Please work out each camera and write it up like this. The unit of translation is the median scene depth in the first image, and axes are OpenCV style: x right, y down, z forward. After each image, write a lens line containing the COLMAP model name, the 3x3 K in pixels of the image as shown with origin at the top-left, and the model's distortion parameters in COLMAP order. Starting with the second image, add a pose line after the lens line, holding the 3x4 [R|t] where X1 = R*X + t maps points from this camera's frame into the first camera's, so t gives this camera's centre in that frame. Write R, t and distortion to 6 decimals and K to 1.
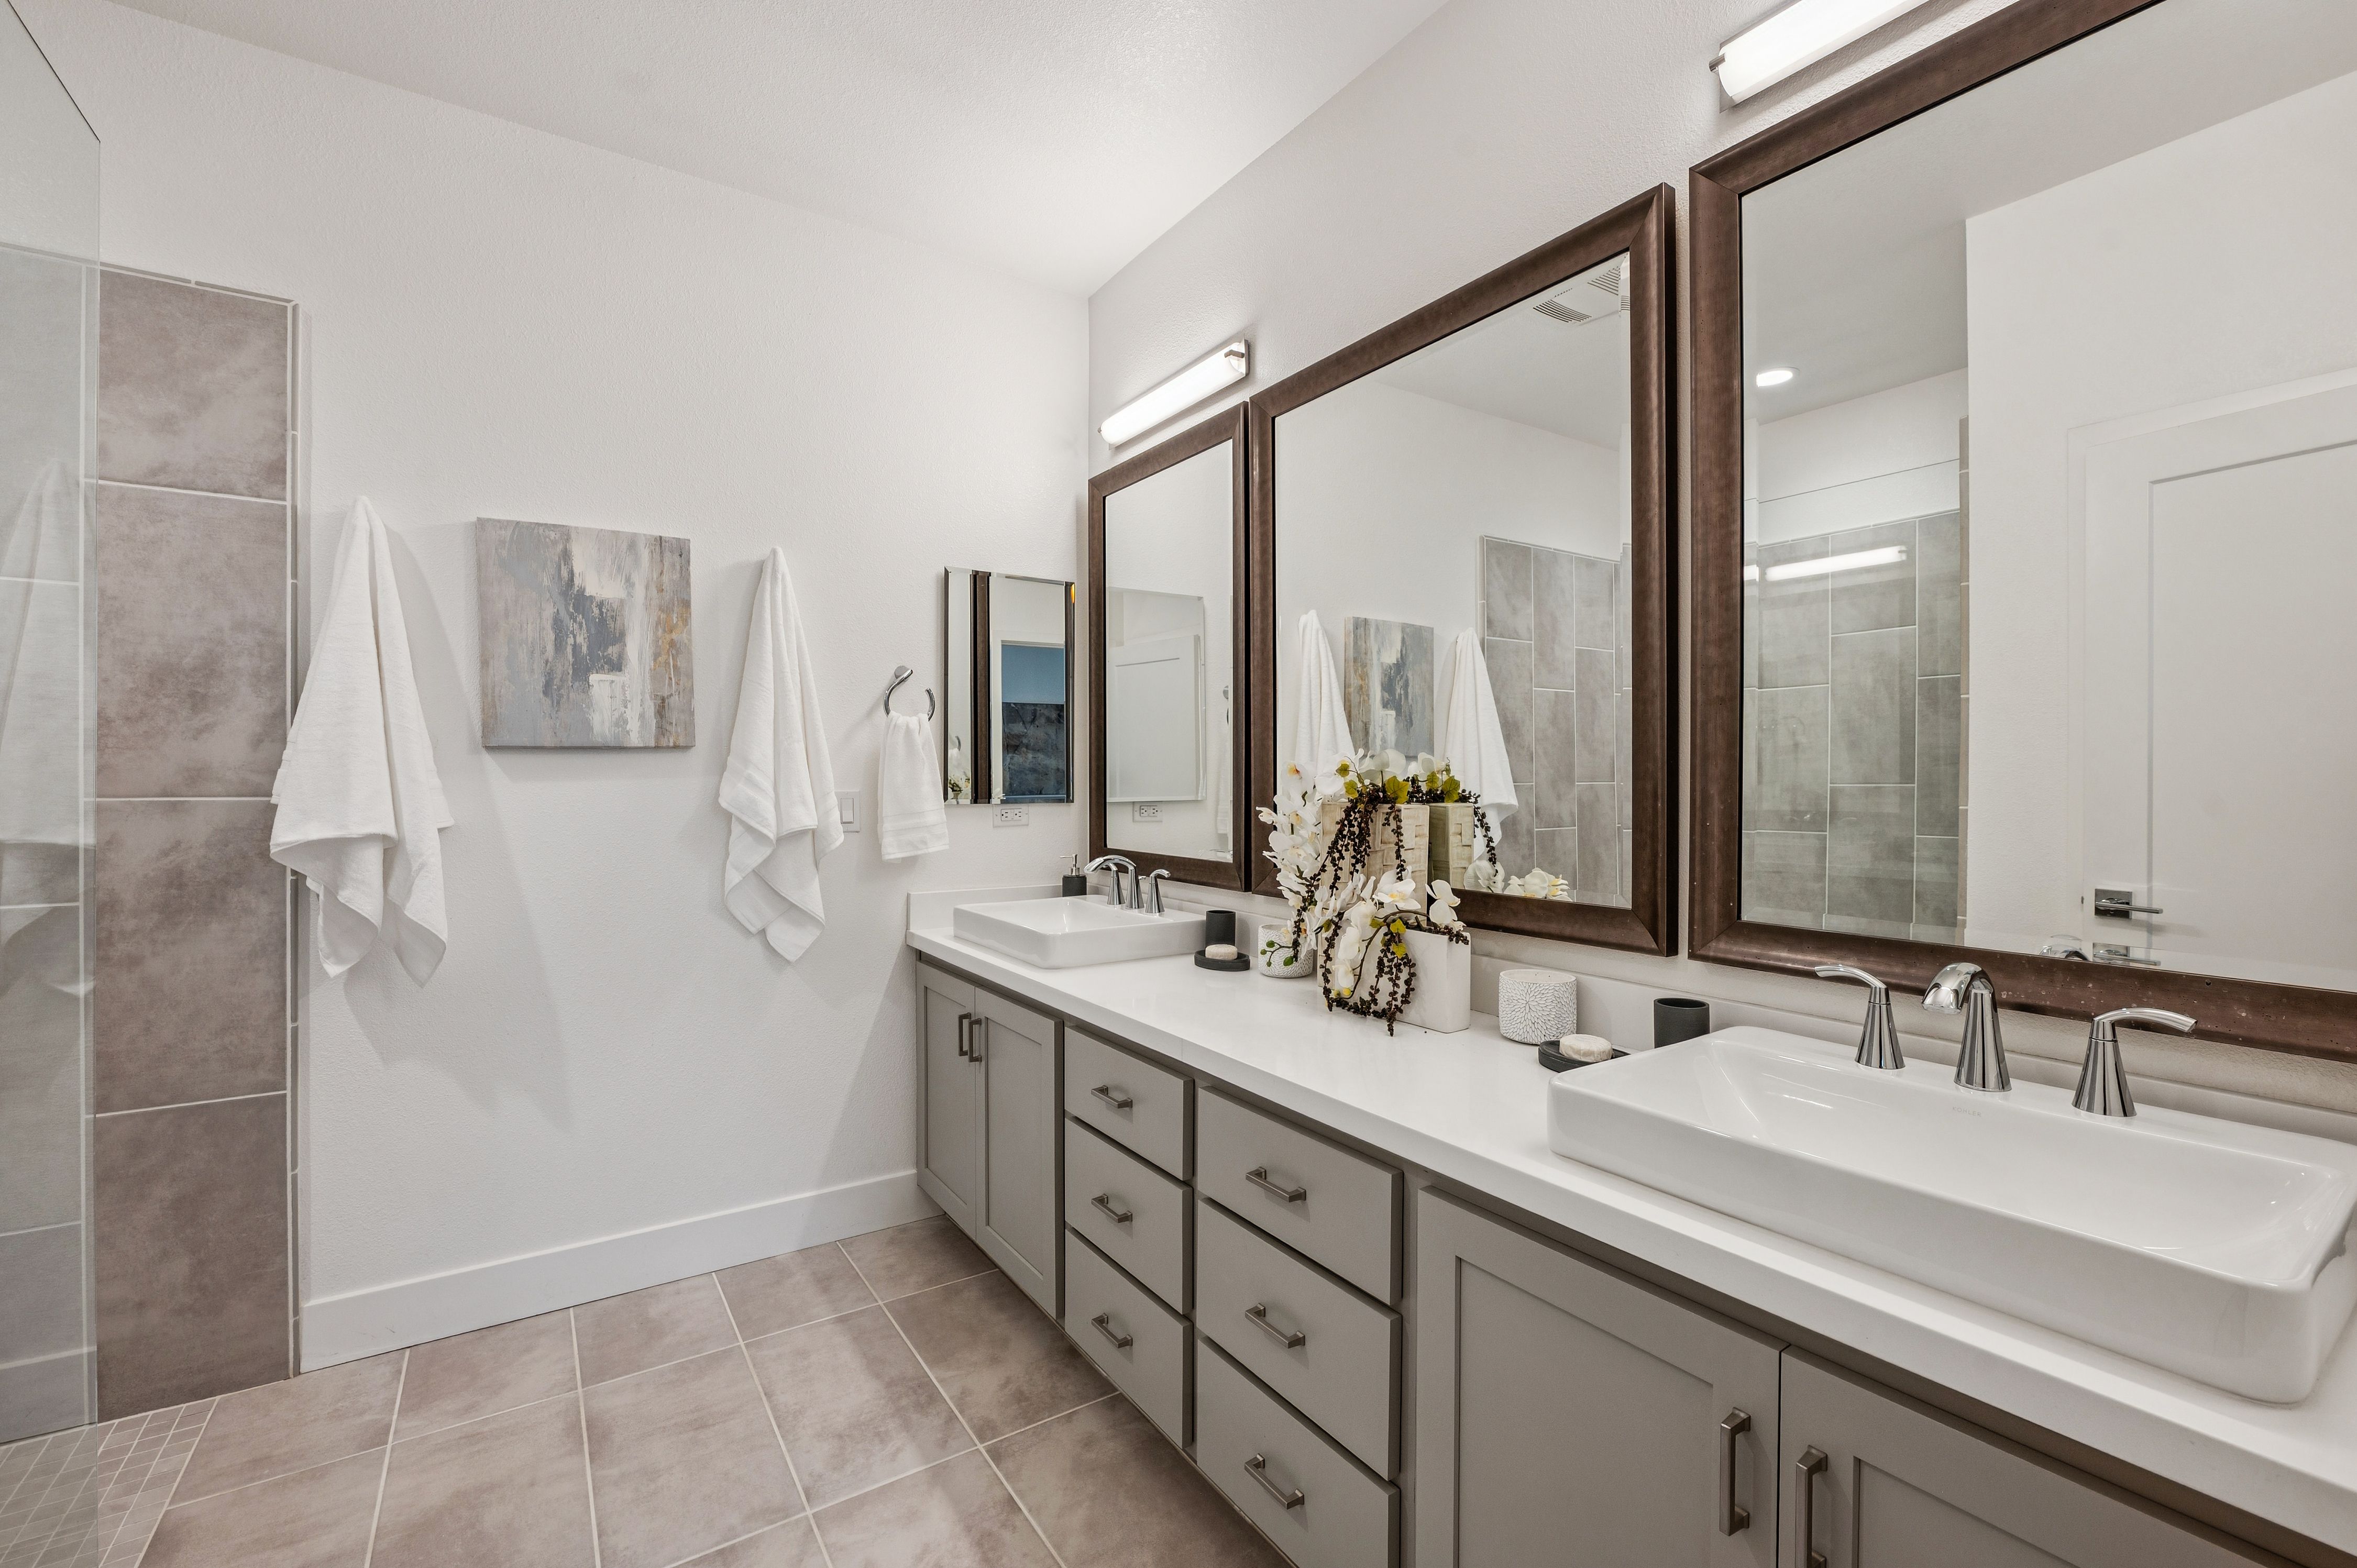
lens RADIAL K [[991.9, 0, 1178.5], [0, 991.9, 784.0], [0, 0, 1]] dist [-0.001608, -0.000019]
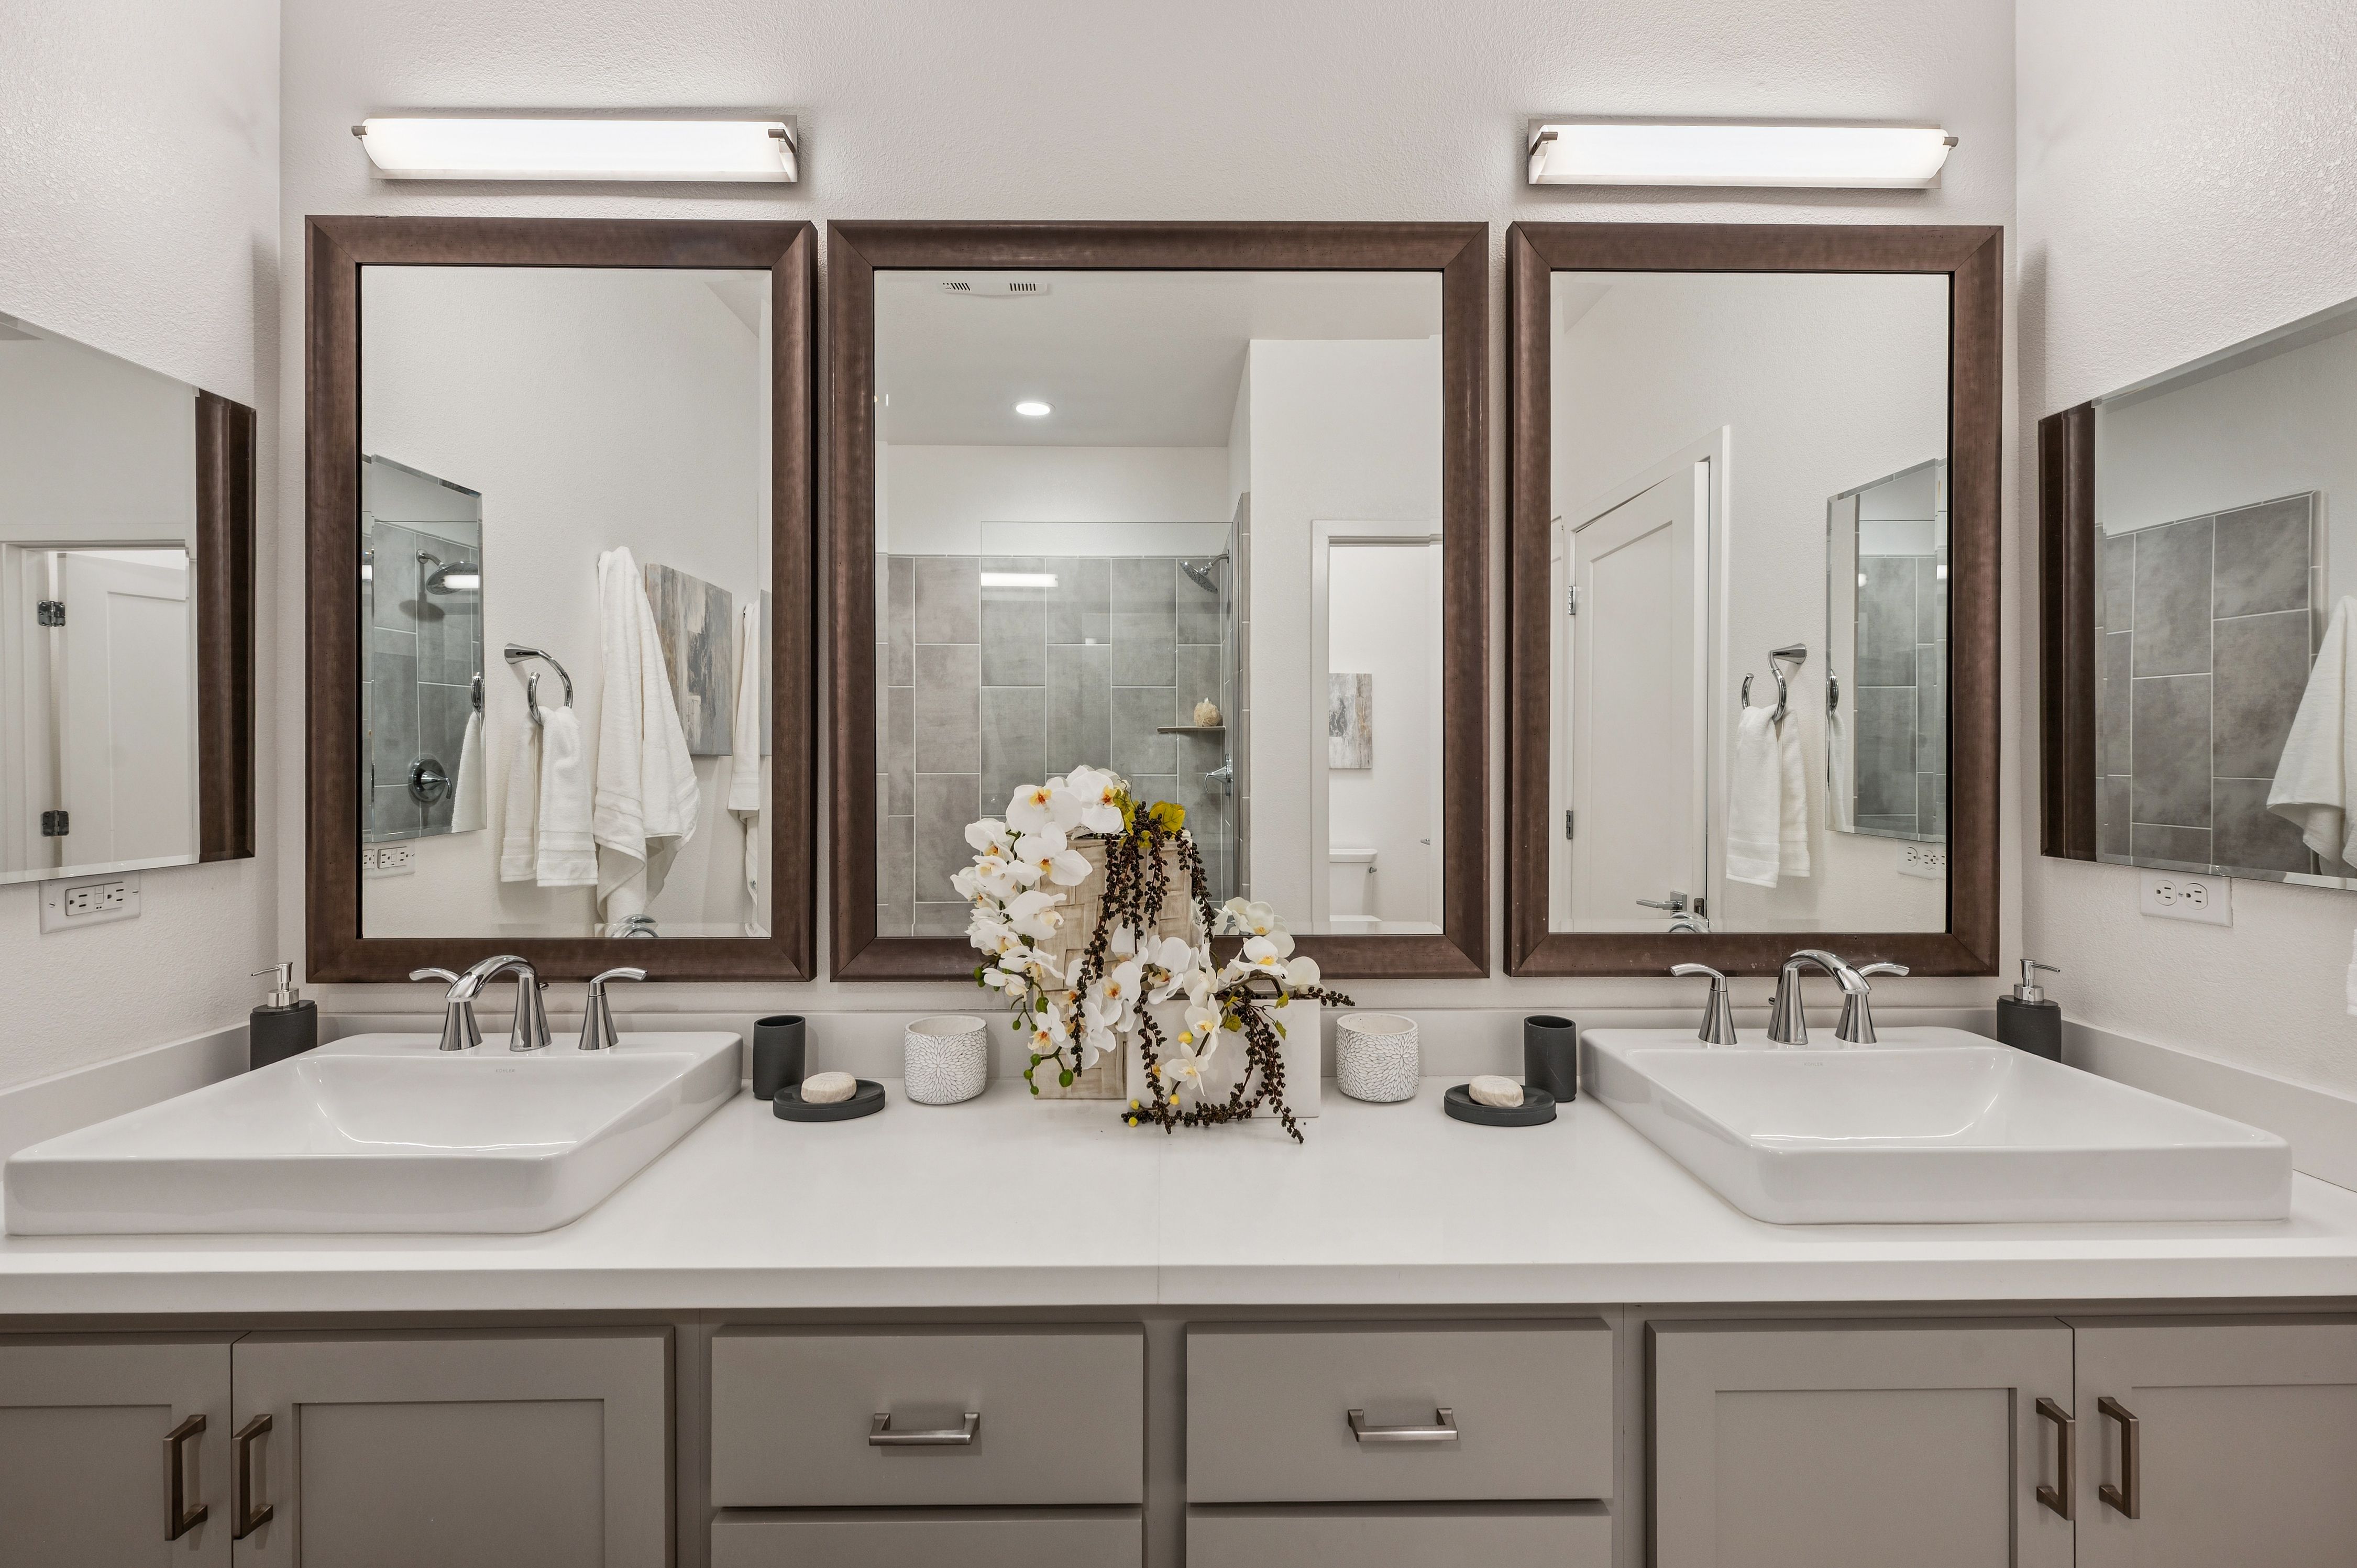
lens RADIAL K [[965.4, 0, 1176.3], [0, 965.4, 752.6], [0, 0, 1]] dist [0.007054, 0.000277]
pose [[0.549610, 0.003745, 0.835413, -0.327522], [0.007568, 0.999927, -0.009461, -0.031685], [-0.835387, 0.011522, 0.549541, 0.454367]]
